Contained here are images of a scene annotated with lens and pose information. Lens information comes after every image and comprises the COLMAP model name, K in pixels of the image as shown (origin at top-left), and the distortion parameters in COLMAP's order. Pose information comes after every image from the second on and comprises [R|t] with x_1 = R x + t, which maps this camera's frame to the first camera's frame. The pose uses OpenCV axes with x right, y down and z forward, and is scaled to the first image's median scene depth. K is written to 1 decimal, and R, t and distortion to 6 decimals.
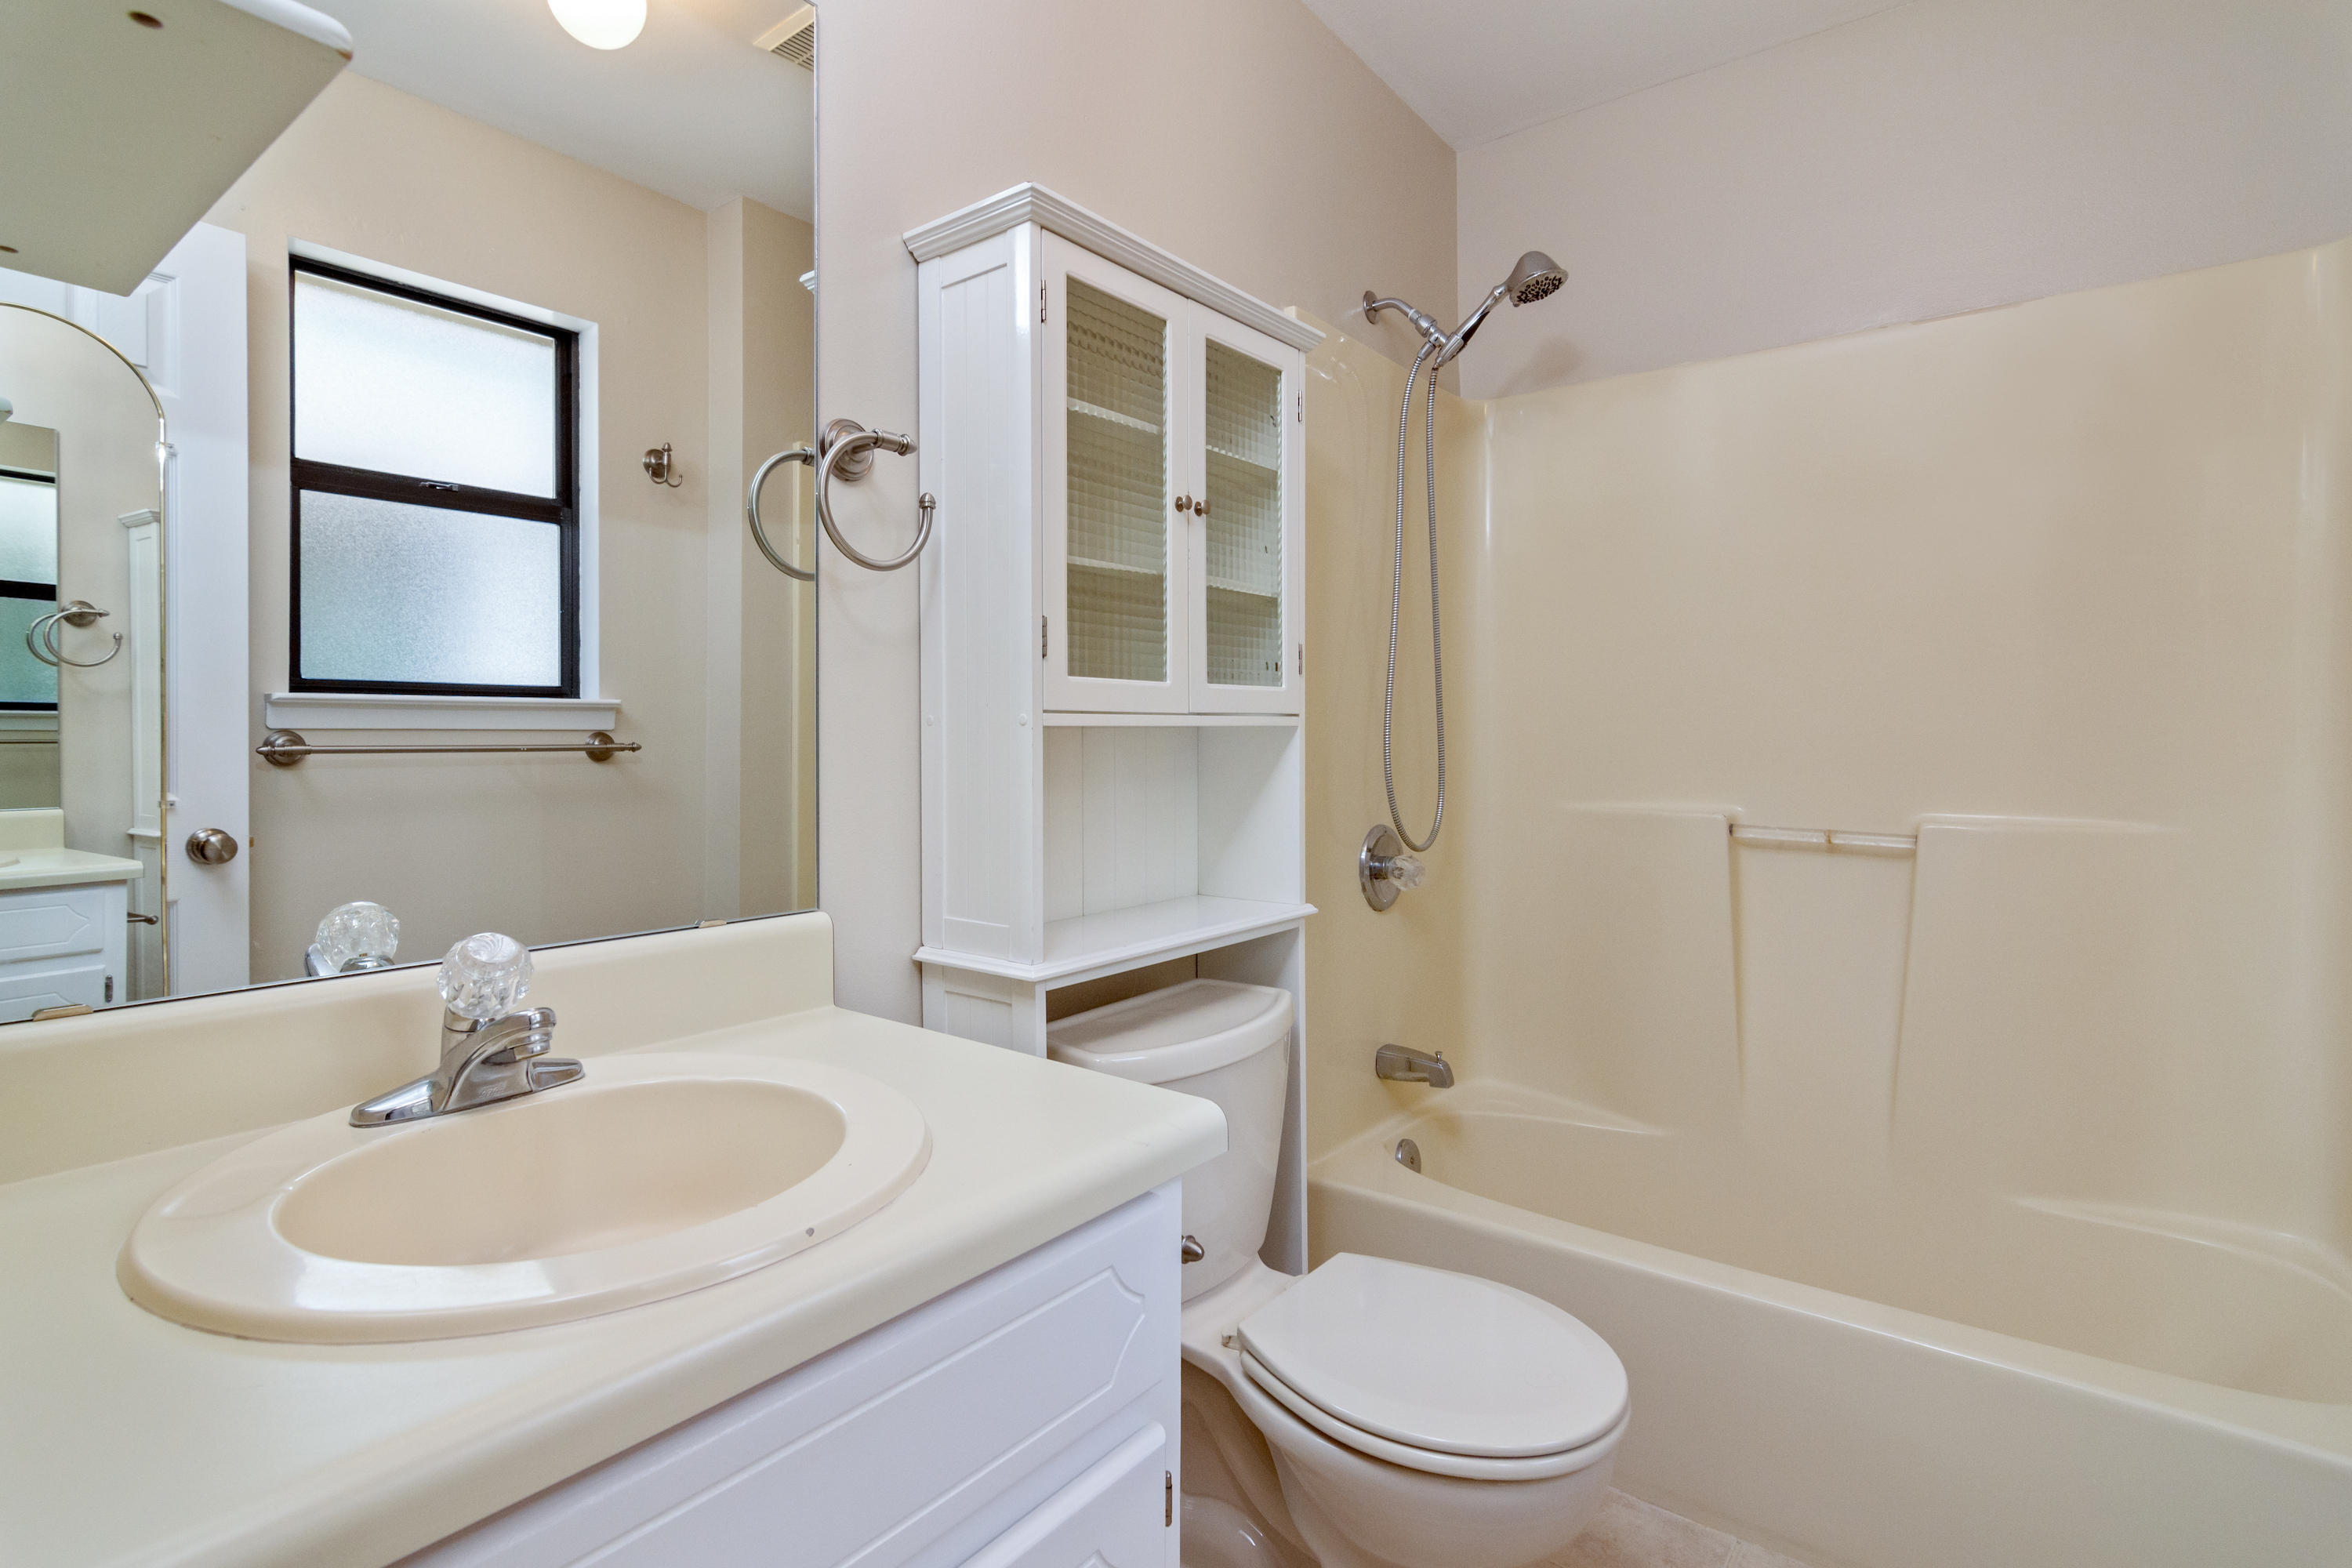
lens RADIAL K [[1153.6, 0, 1146.9], [0, 1153.6, 799.6], [0, 0, 1]] dist [-0.000004, -0.000455]
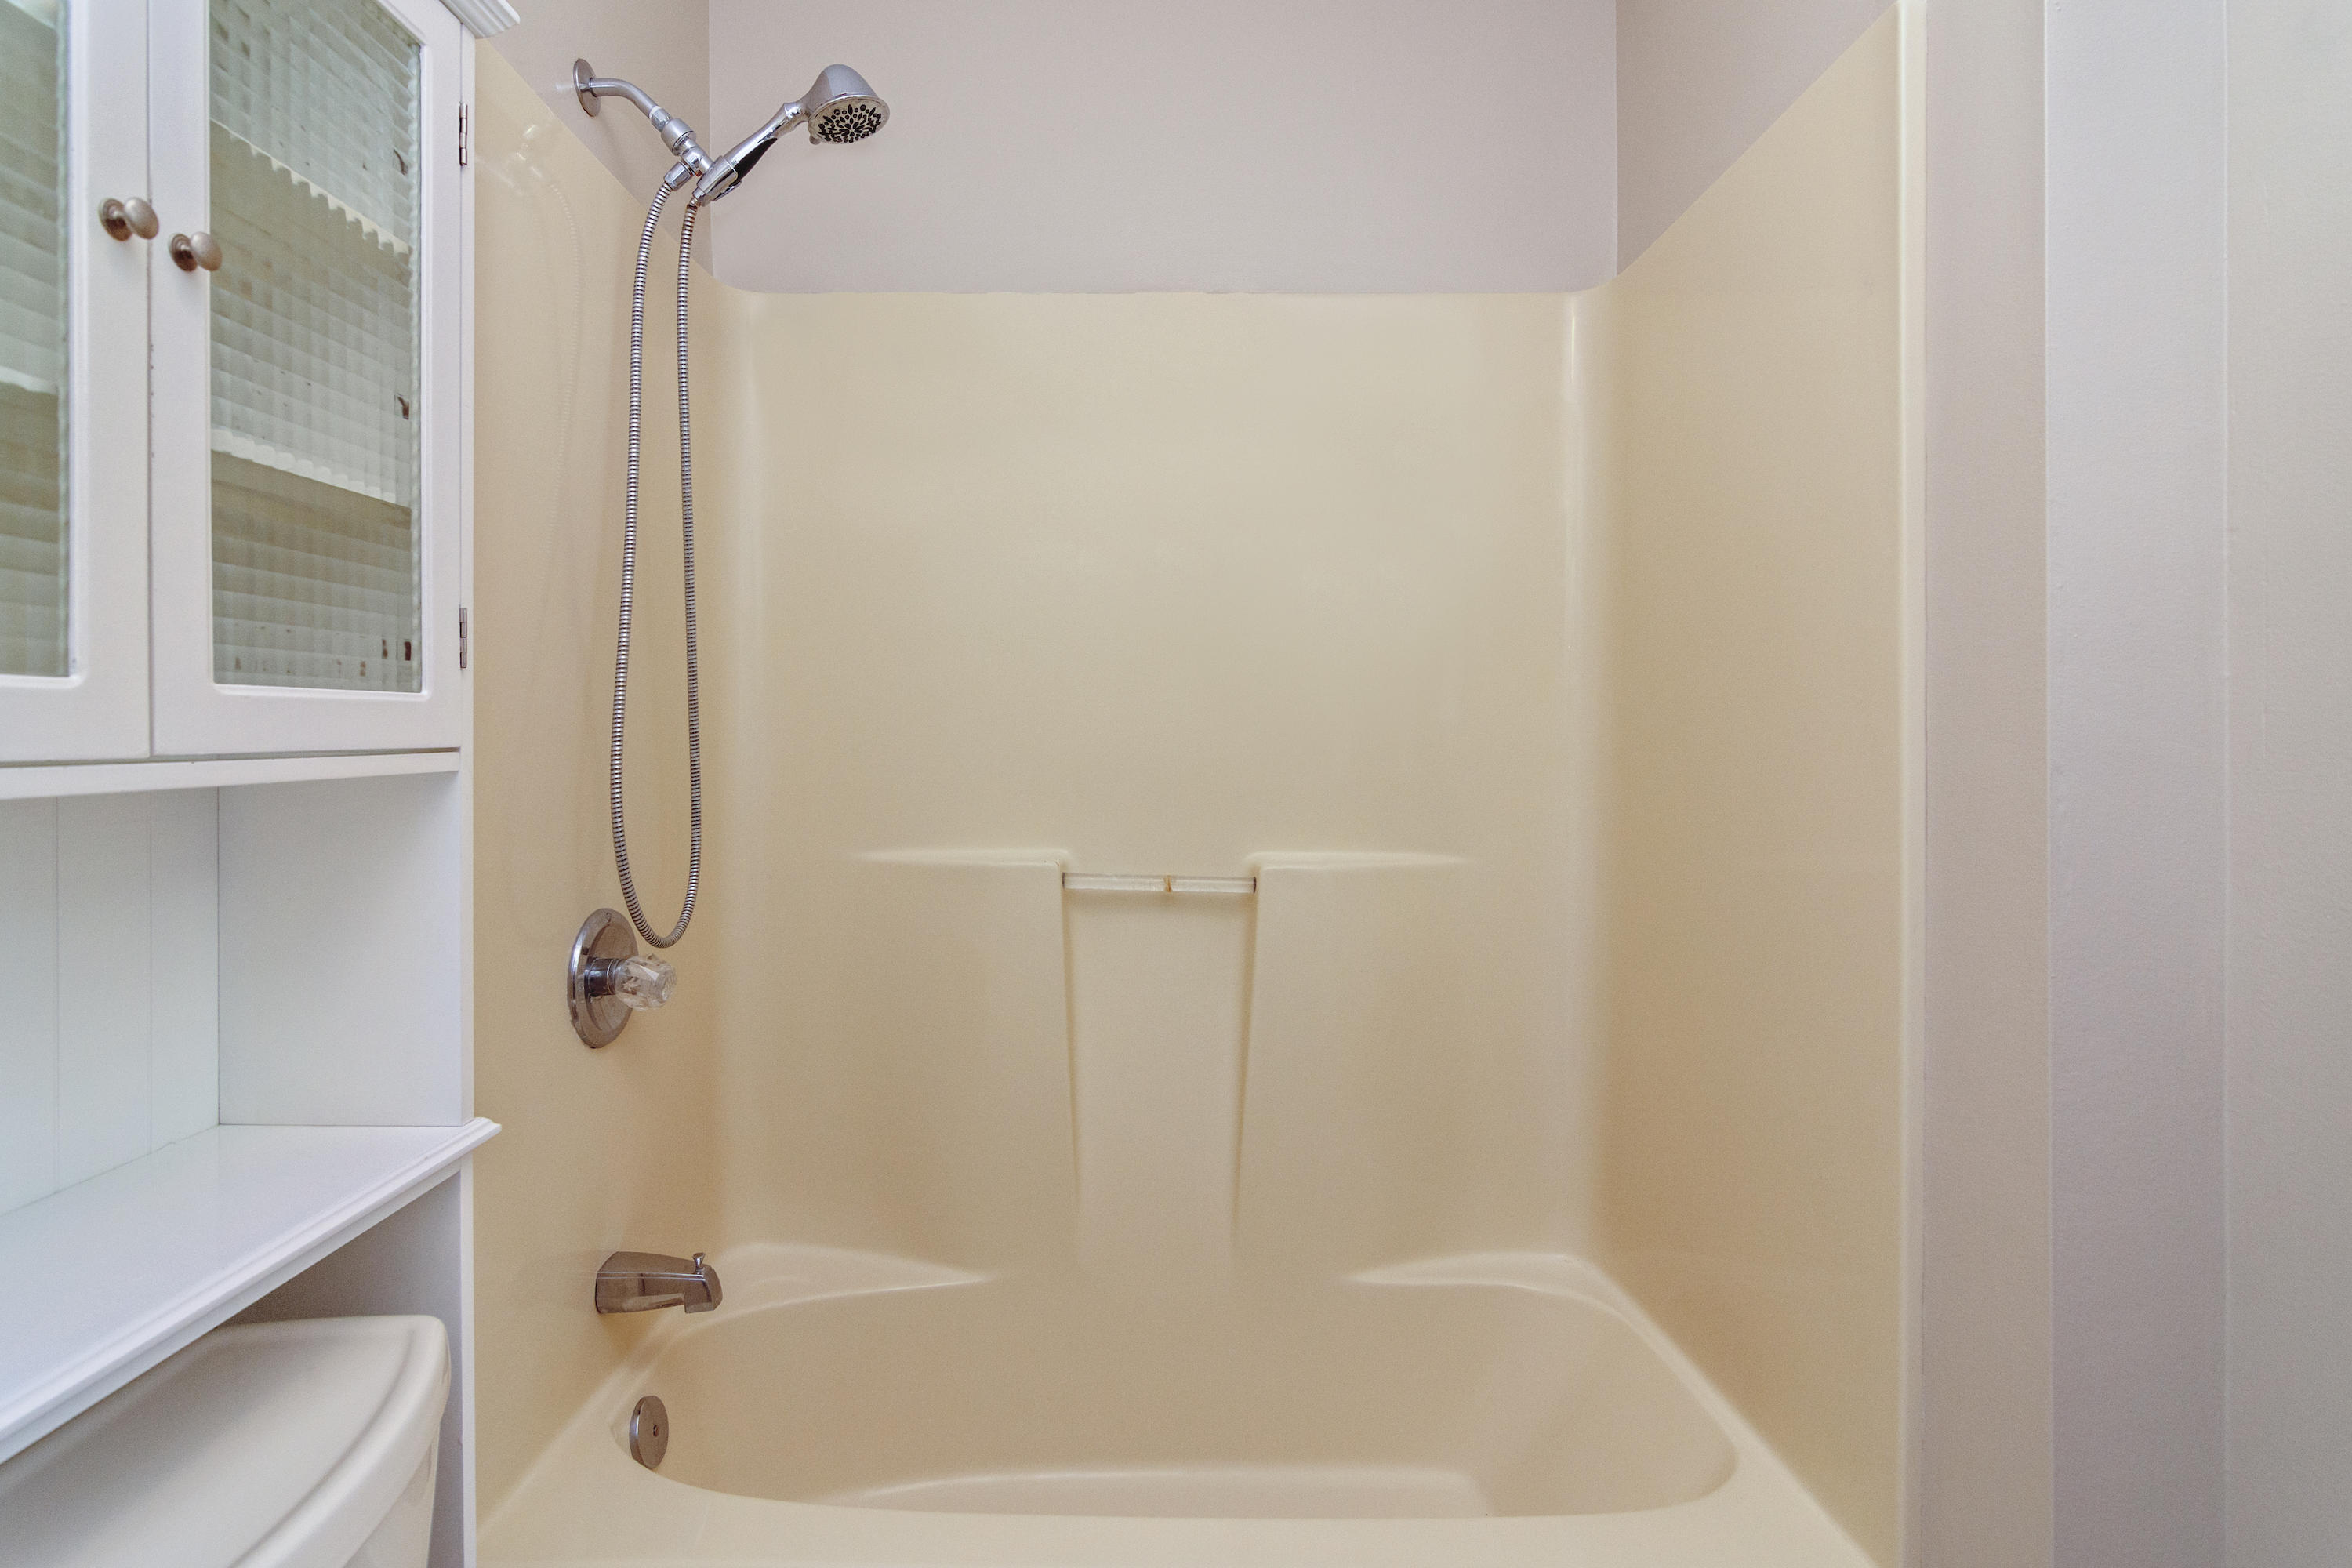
lens RADIAL K [[1178.6, 0, 1091.4], [0, 1178.6, 731.7], [0, 0, 1]] dist [0.002614, 0.000673]
pose [[0.807831, 0.007333, 0.589369, 0.042368], [0.025613, 0.998541, -0.047532, -0.041080], [-0.588858, 0.053494, 0.806464, 0.353143]]
